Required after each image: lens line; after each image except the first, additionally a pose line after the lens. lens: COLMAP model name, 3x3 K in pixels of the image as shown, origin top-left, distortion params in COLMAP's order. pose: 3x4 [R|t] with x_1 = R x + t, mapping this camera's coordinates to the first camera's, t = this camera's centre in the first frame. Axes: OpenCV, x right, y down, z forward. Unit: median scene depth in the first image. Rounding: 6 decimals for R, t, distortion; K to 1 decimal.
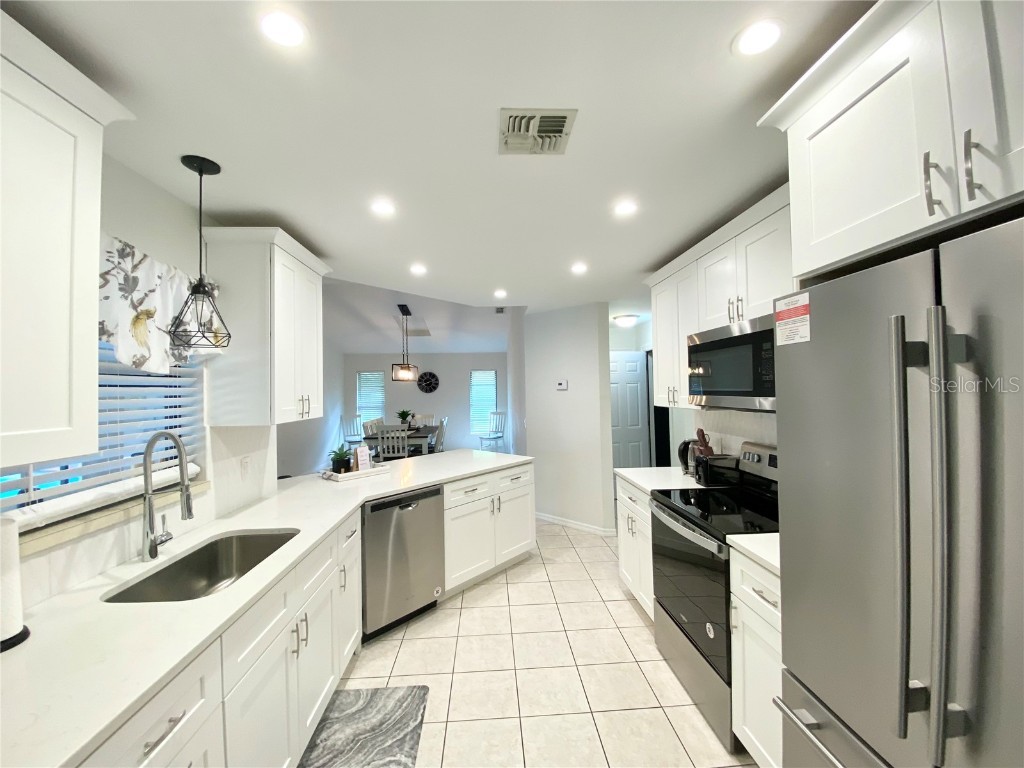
lens RADIAL K [[424.2, 0, 511.6], [0, 424.2, 386.4], [0, 0, 1]] dist [0.005671, -0.012478]
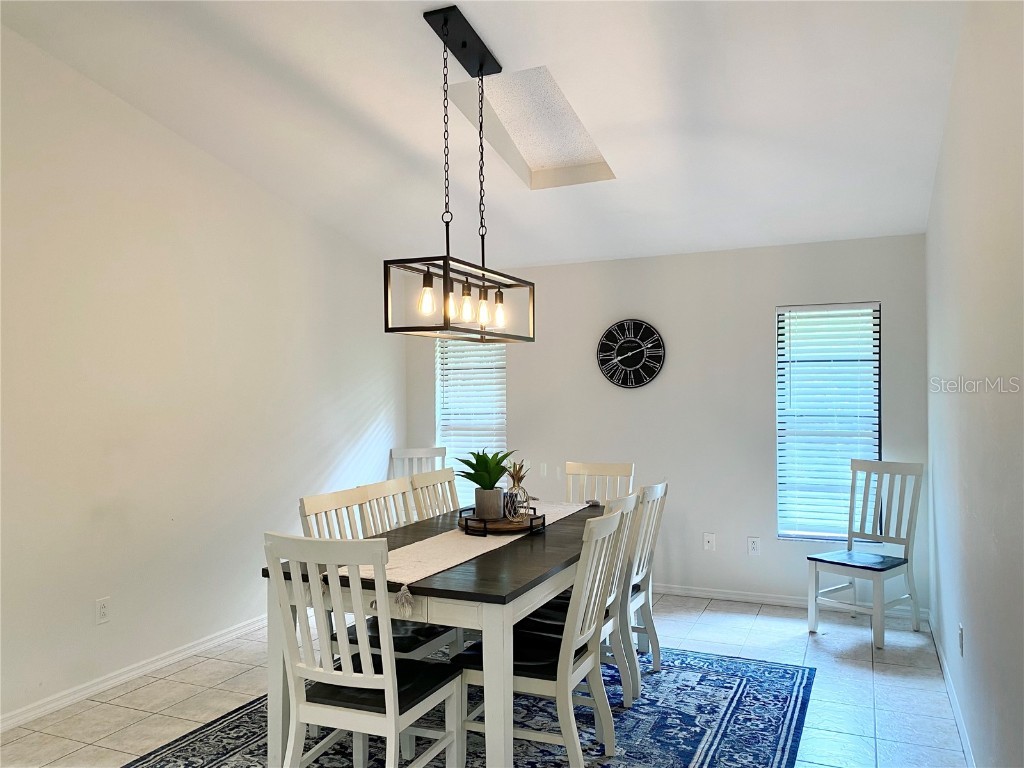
lens RADIAL K [[765.8, 0, 509.6], [0, 765.8, 386.6], [0, 0, 1]] dist [0.012010, 0.004267]
pose [[0.885349, 0.007314, -0.464869, -0.017538], [-0.002806, 0.999942, 0.010388, 0.008943], [0.464918, -0.007892, 0.885318, 0.473526]]
